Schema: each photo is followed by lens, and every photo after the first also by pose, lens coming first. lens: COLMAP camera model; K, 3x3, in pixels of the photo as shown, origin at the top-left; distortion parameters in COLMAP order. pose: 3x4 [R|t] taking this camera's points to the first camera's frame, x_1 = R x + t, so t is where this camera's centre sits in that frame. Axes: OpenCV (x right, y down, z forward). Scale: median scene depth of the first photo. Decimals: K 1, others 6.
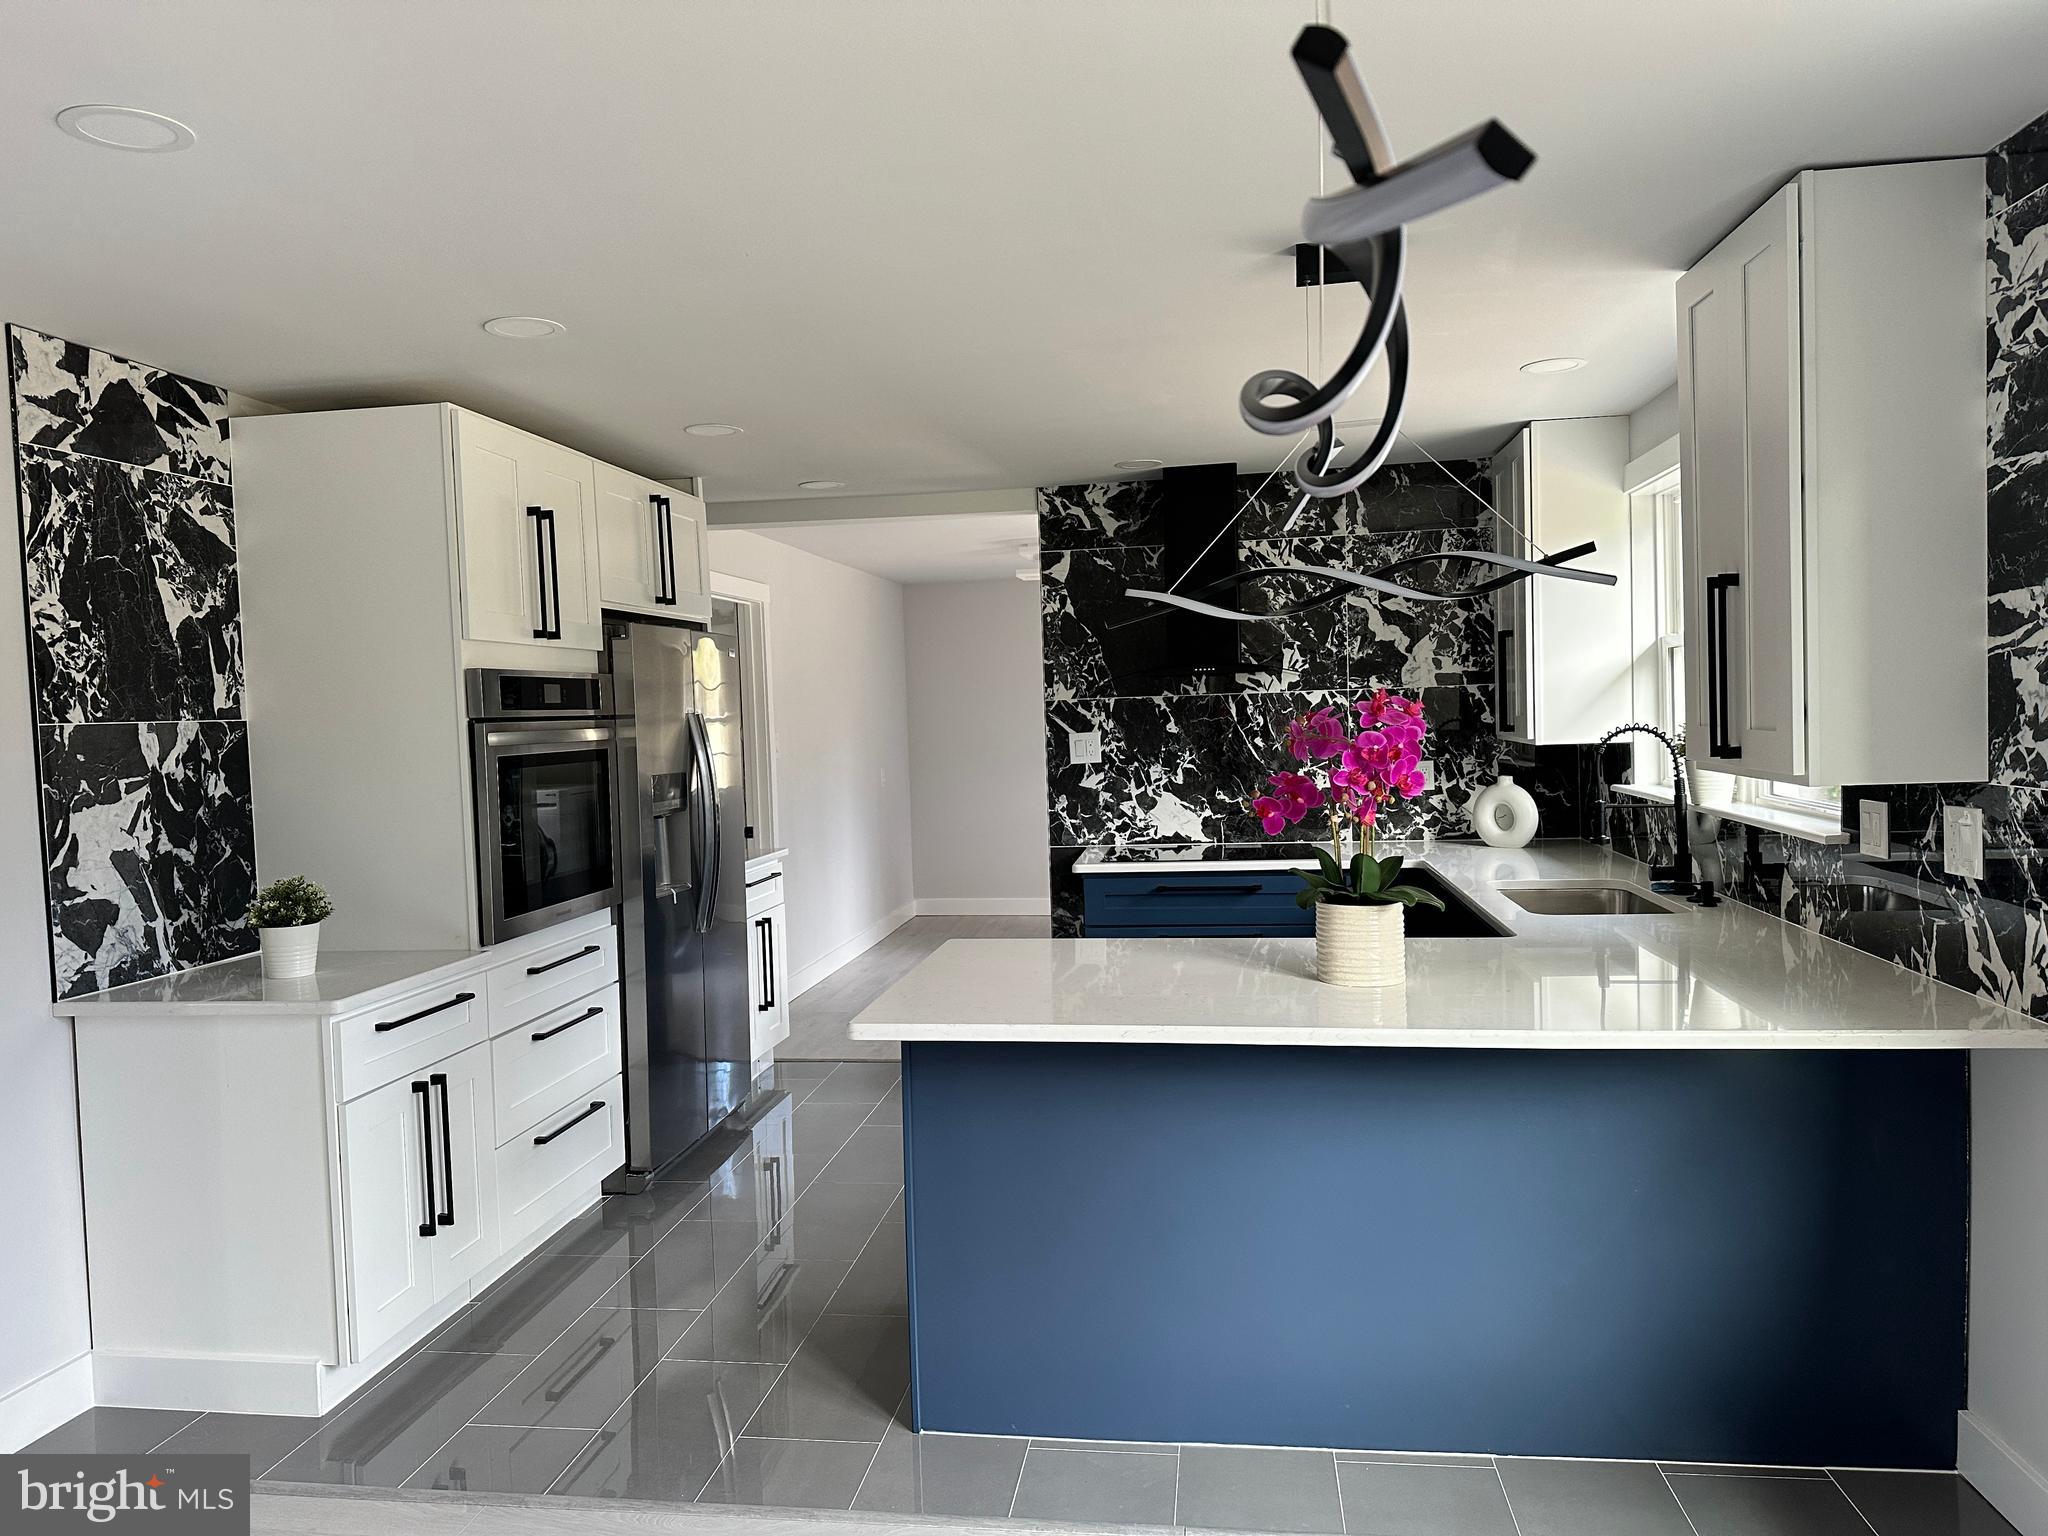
lens RADIAL K [[1445.9, 0, 1027.7], [0, 1445.9, 769.6], [0, 0, 1]] dist [0.056429, -0.047239]
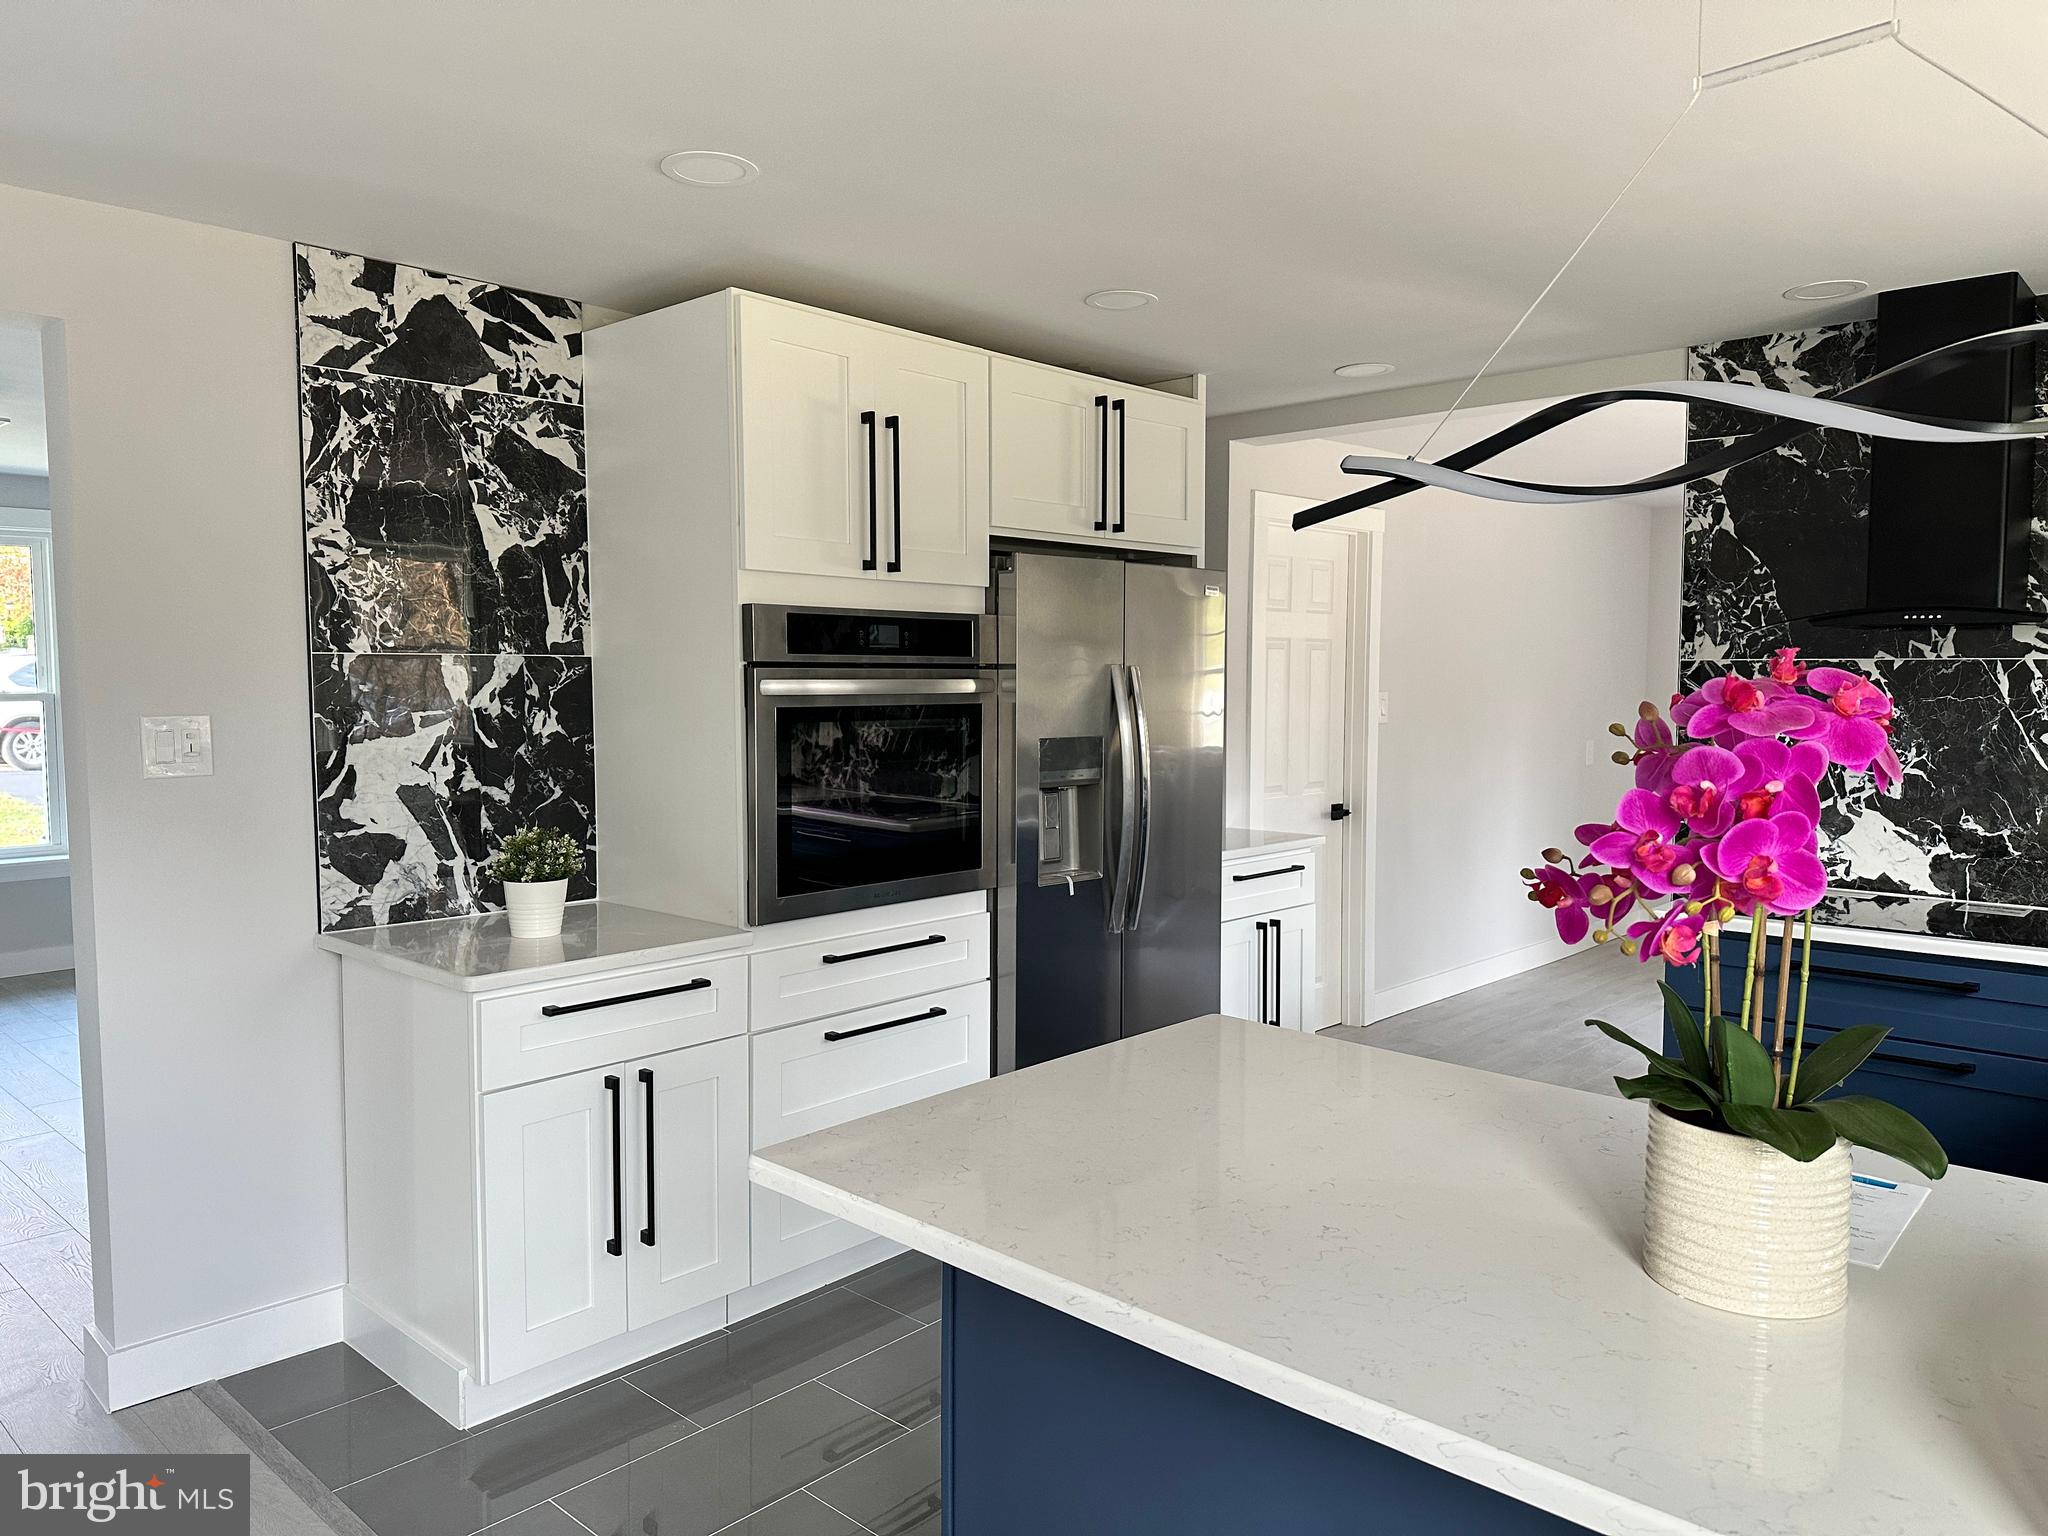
lens RADIAL K [[1445.9, 0, 1016.3], [0, 1445.9, 767.5], [0, 0, 1]] dist [0.056429, -0.047239]
pose [[0.819584, 0.071952, -0.568424, 0.207760], [-0.052982, 0.997350, 0.049854, -0.020711], [0.570505, -0.010743, 0.821224, 0.344191]]
